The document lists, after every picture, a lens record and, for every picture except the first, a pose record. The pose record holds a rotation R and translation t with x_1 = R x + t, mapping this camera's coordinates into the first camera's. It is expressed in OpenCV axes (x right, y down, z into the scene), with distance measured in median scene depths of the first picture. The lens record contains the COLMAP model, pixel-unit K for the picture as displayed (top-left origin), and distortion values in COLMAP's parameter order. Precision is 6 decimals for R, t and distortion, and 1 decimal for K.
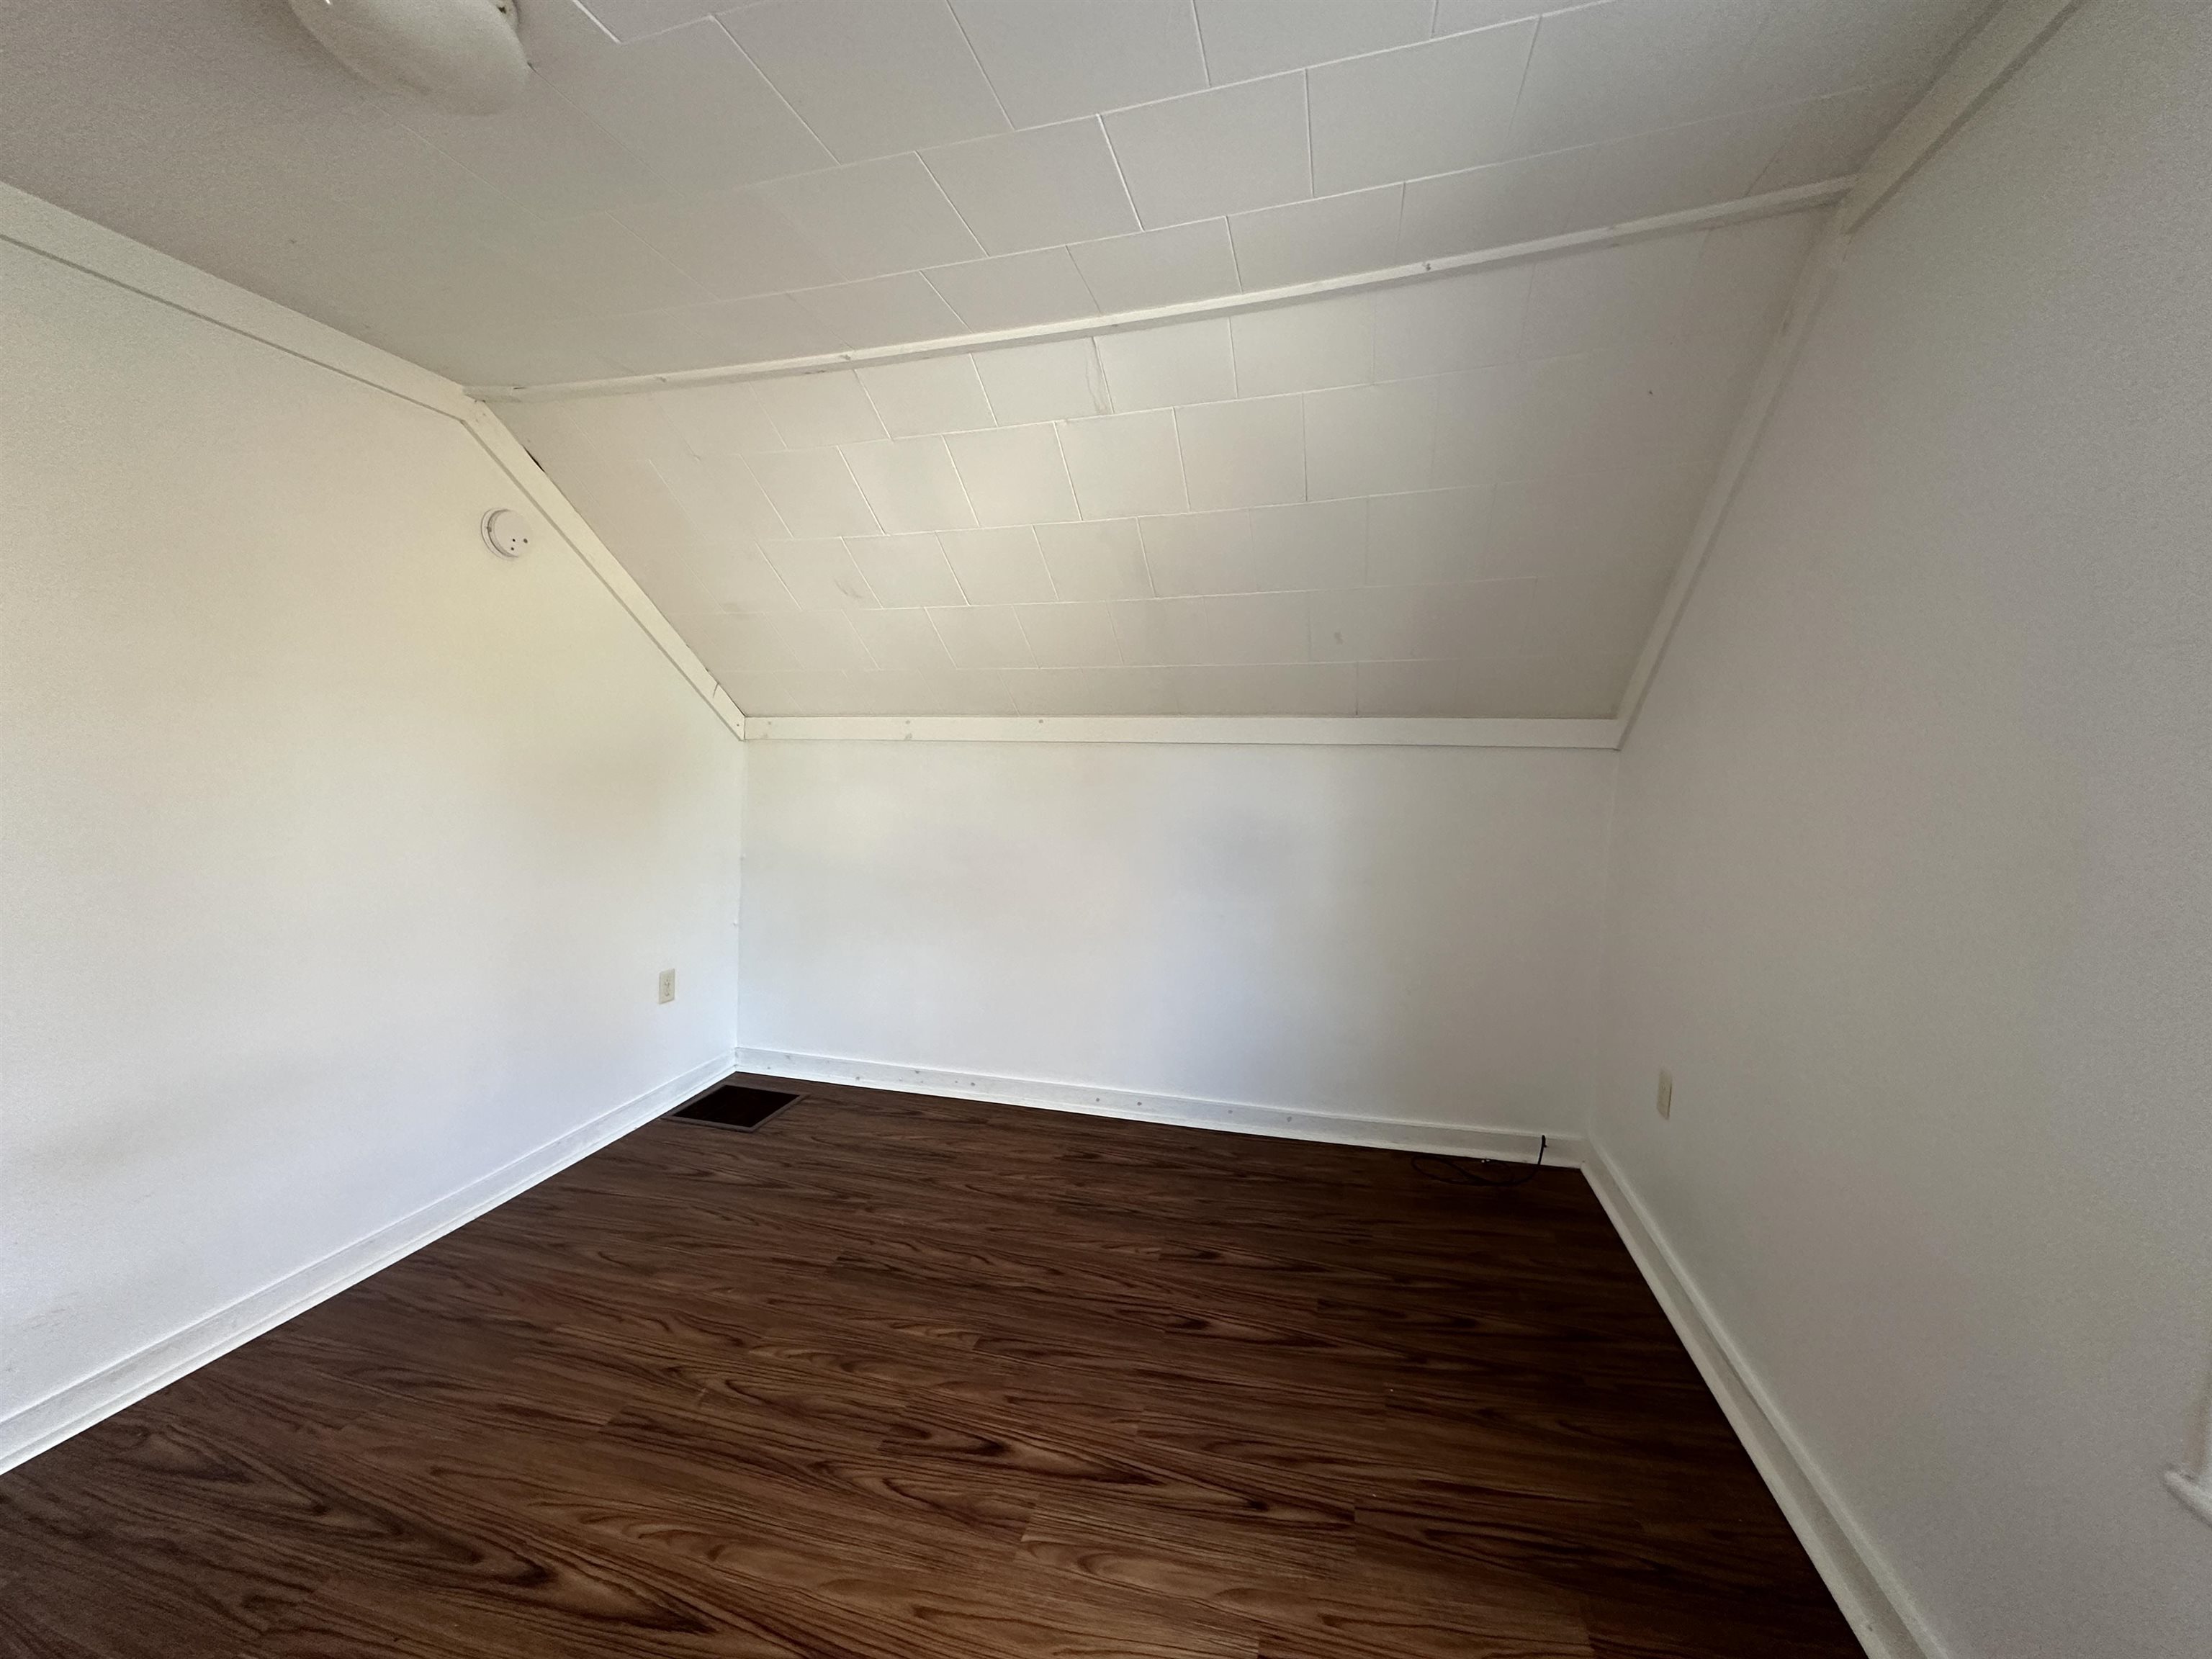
lens RADIAL K [[881.6, 0, 1124.0], [0, 881.6, 818.4], [0, 0, 1]] dist [-0.001845, 0.000375]
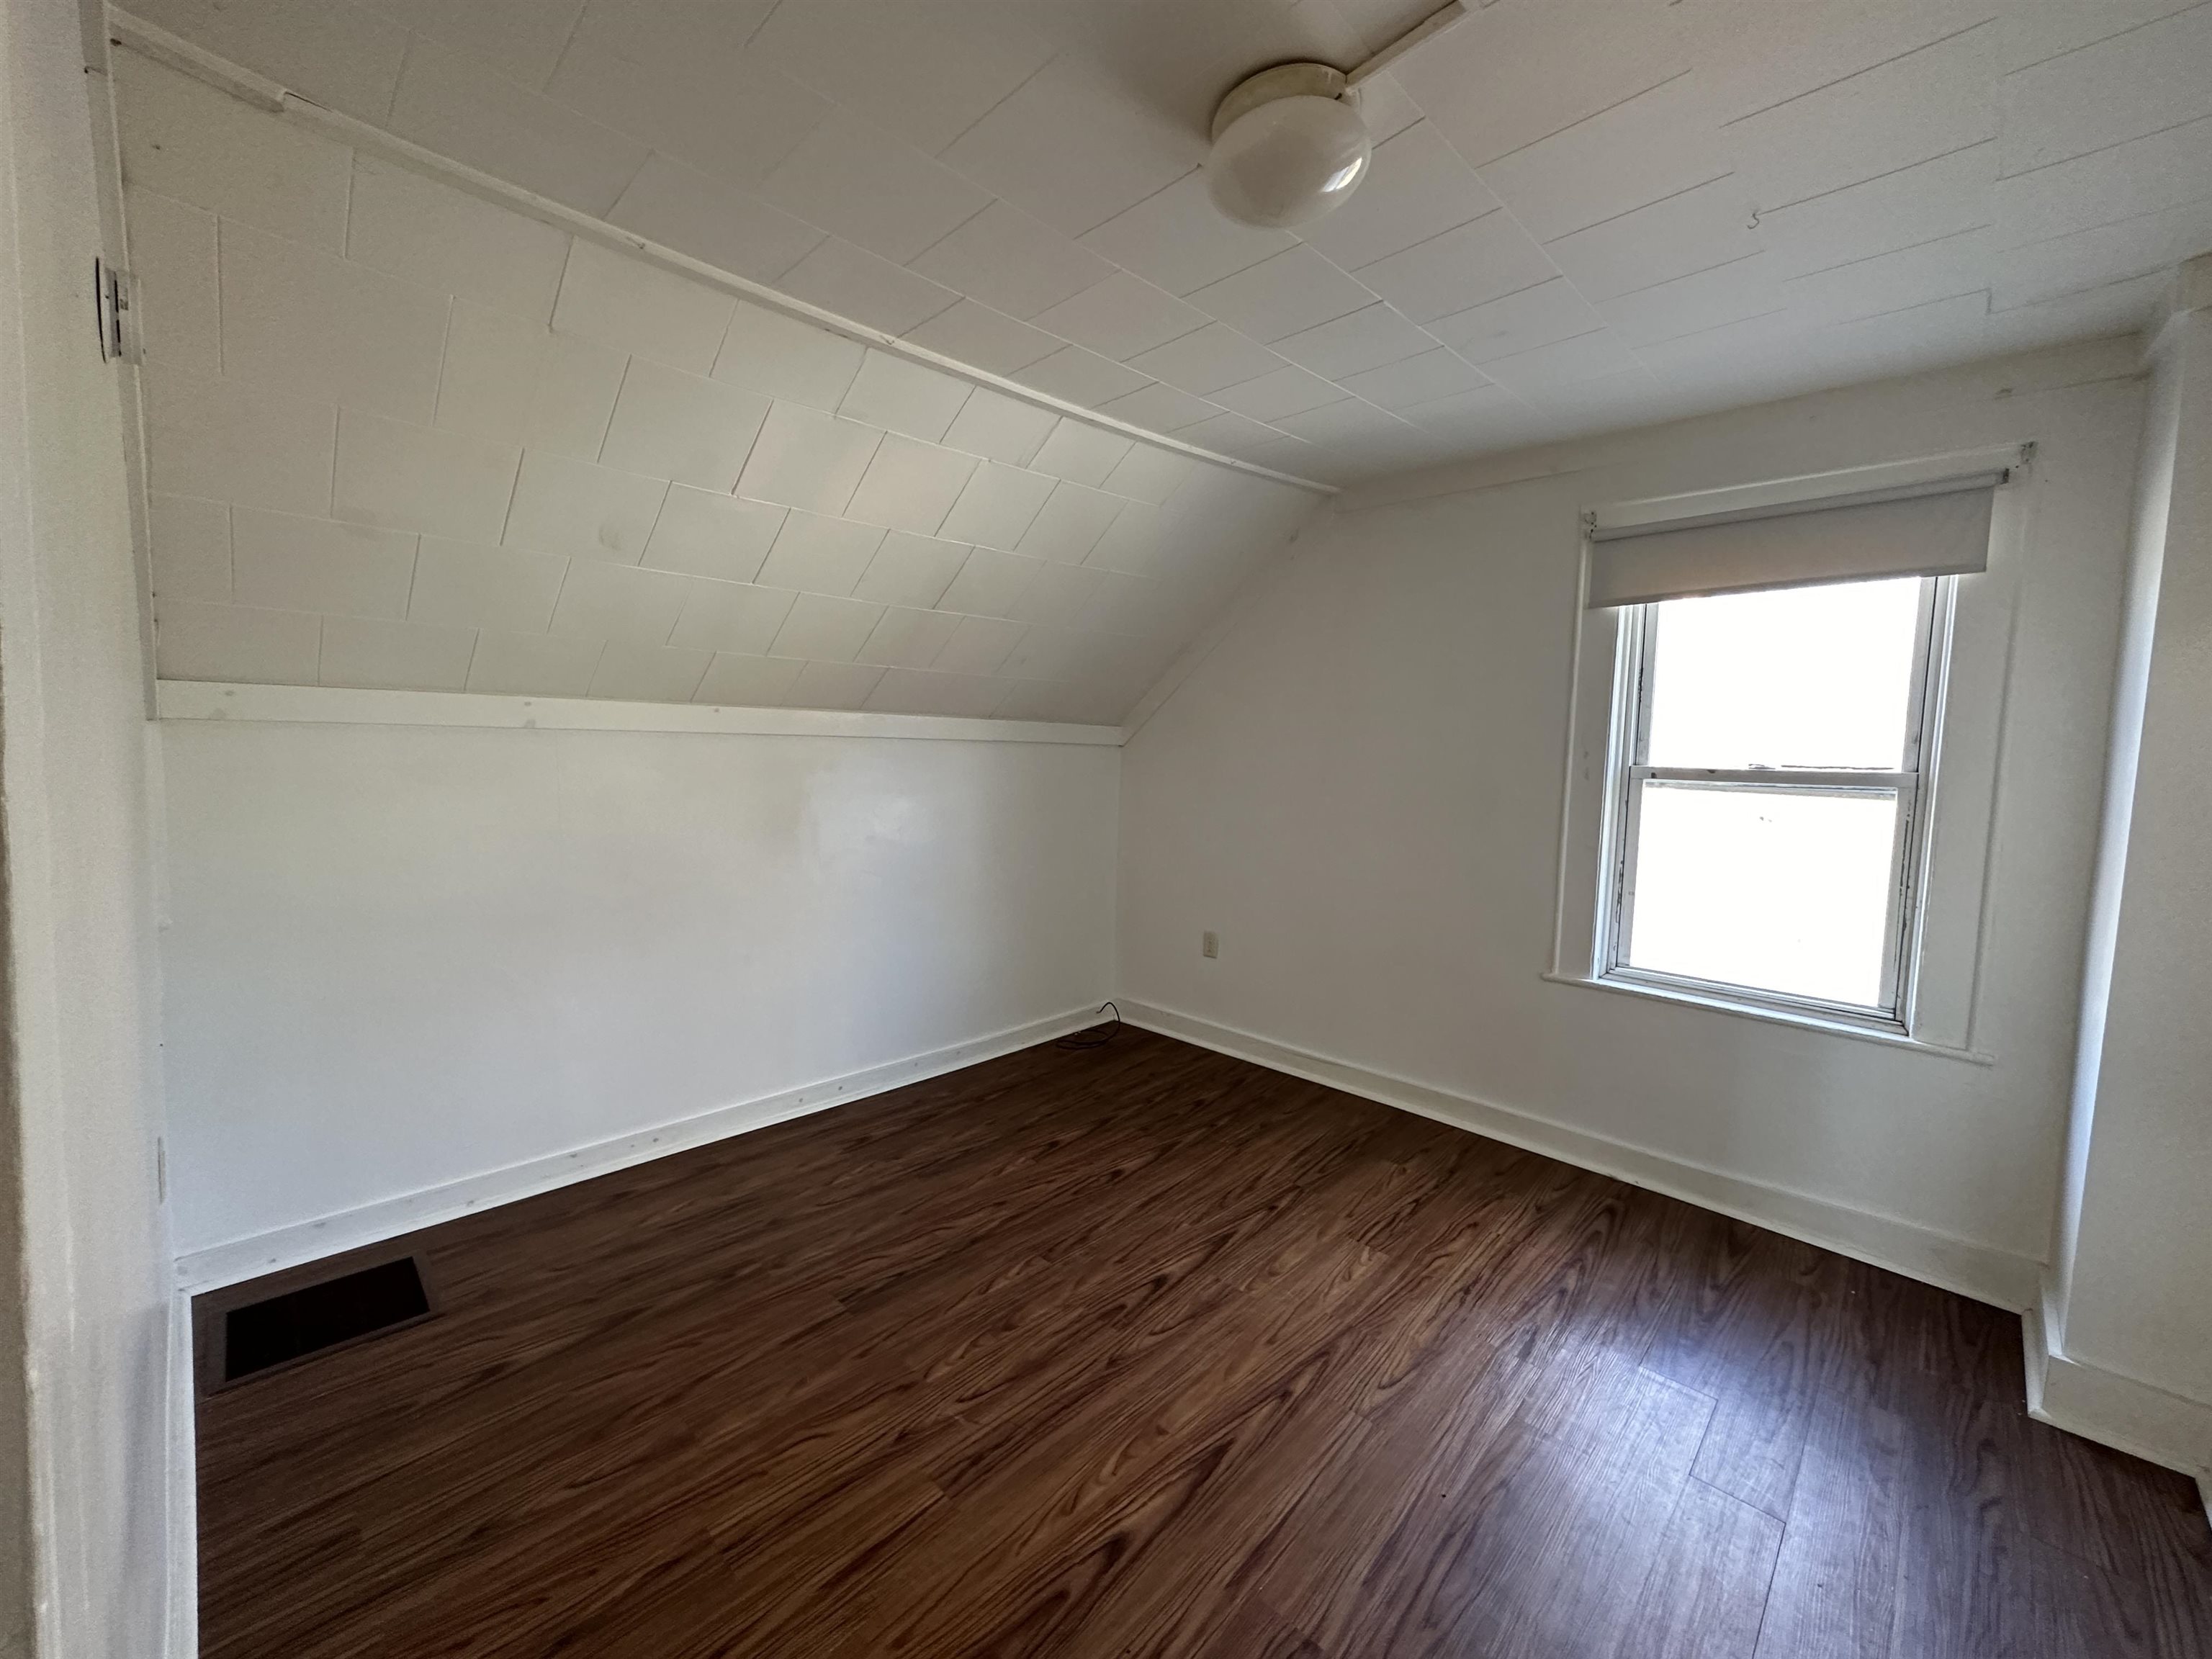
lens RADIAL K [[881.6, 0, 1102.8], [0, 881.6, 818.4], [0, 0, 1]] dist [-0.001845, 0.000375]
pose [[0.496503, -0.069282, 0.865266, -0.977619], [0.047859, 0.997478, 0.052406, -0.041628], [-0.866715, 0.015390, 0.498567, 0.302851]]
